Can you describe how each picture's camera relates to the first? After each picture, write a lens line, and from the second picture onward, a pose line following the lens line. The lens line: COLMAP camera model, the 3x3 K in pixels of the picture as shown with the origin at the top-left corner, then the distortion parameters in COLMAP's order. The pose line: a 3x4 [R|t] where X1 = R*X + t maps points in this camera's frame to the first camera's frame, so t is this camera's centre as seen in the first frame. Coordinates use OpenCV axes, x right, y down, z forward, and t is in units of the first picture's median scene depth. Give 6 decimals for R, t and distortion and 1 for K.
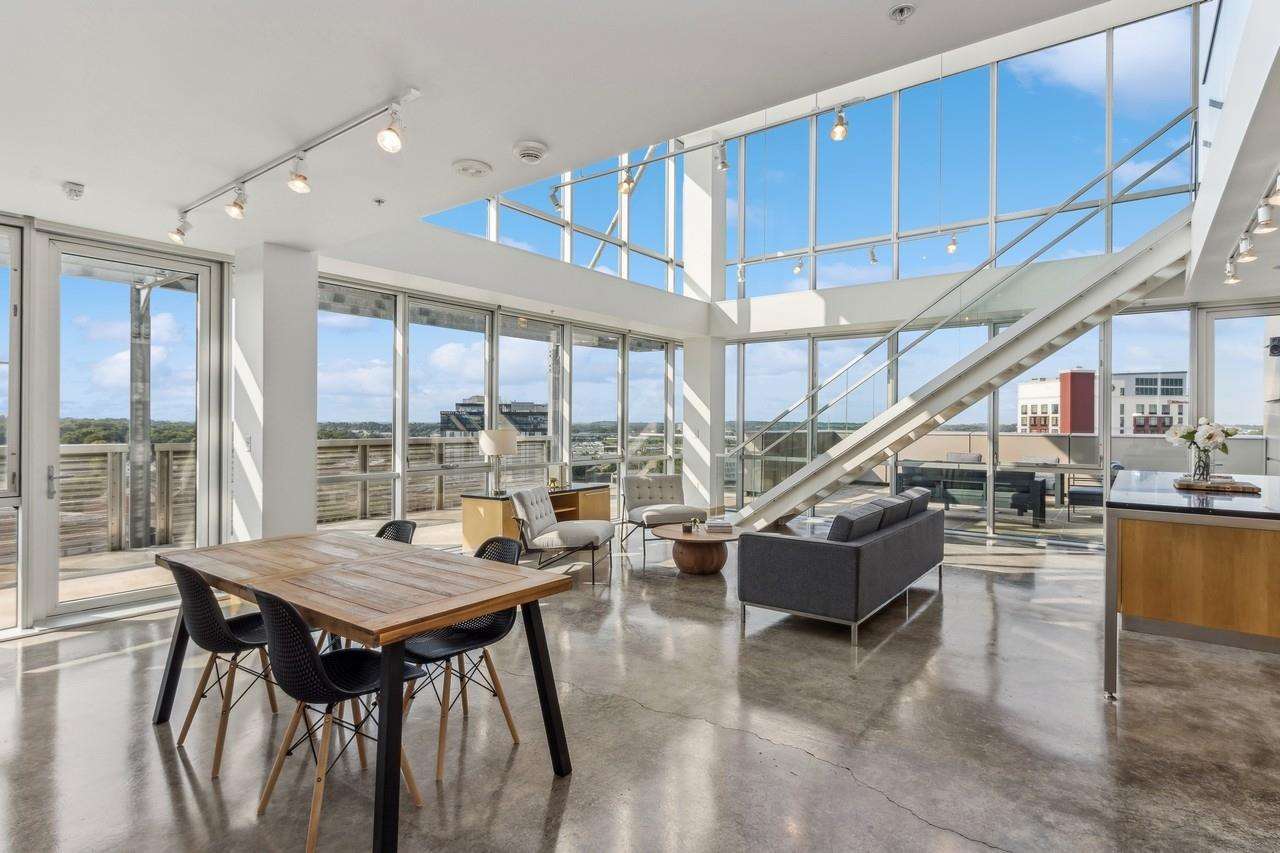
lens RADIAL K [[648.1, 0, 640.0], [0, 648.1, 426.5], [0, 0, 1]] dist [-0.000896, -0.000049]
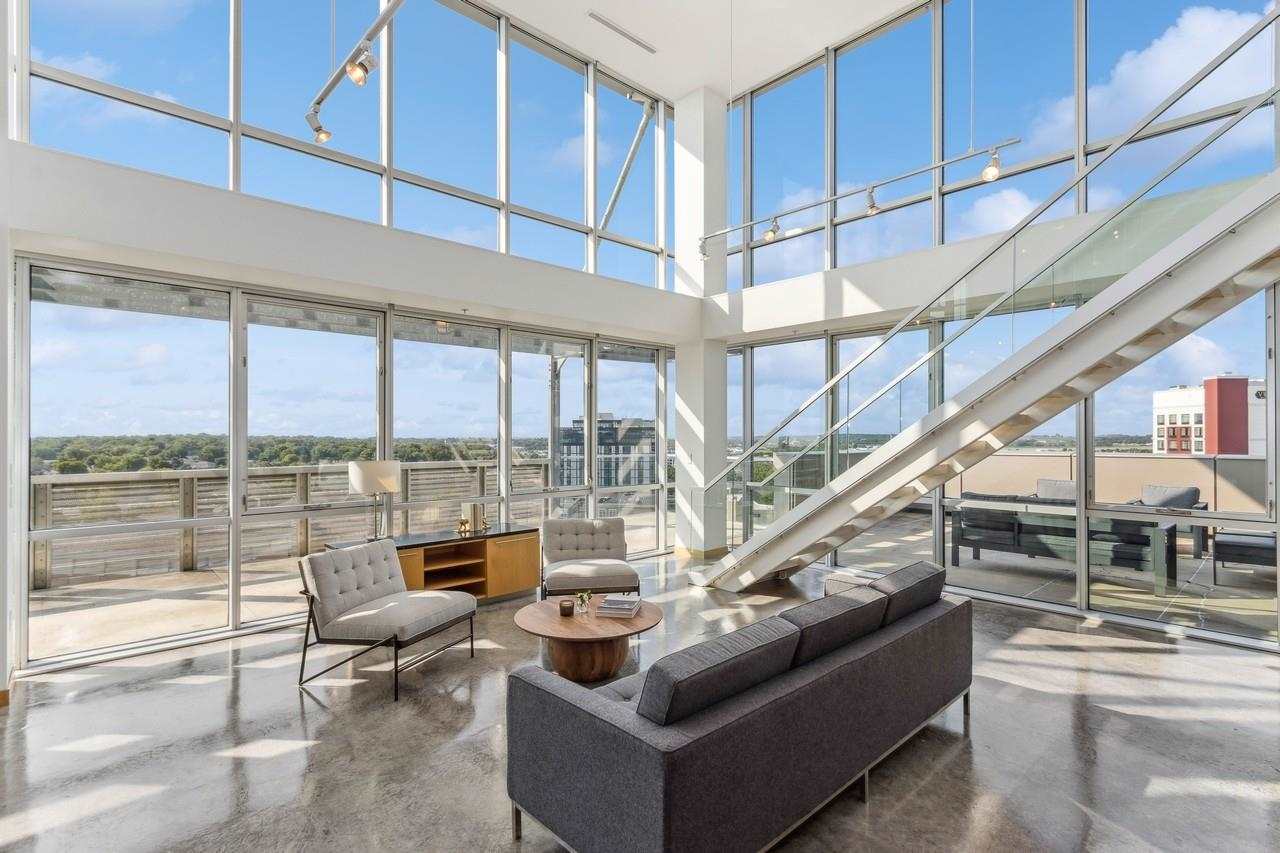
lens RADIAL K [[612.9, 0, 640.0], [0, 612.9, 426.5], [0, 0, 1]] dist [0.006227, 0.000406]
pose [[0.985869, -0.016050, -0.166746, 0.154784], [0.011525, 0.999540, -0.028067, -0.007888], [0.167120, 0.025749, 0.985600, 0.229671]]
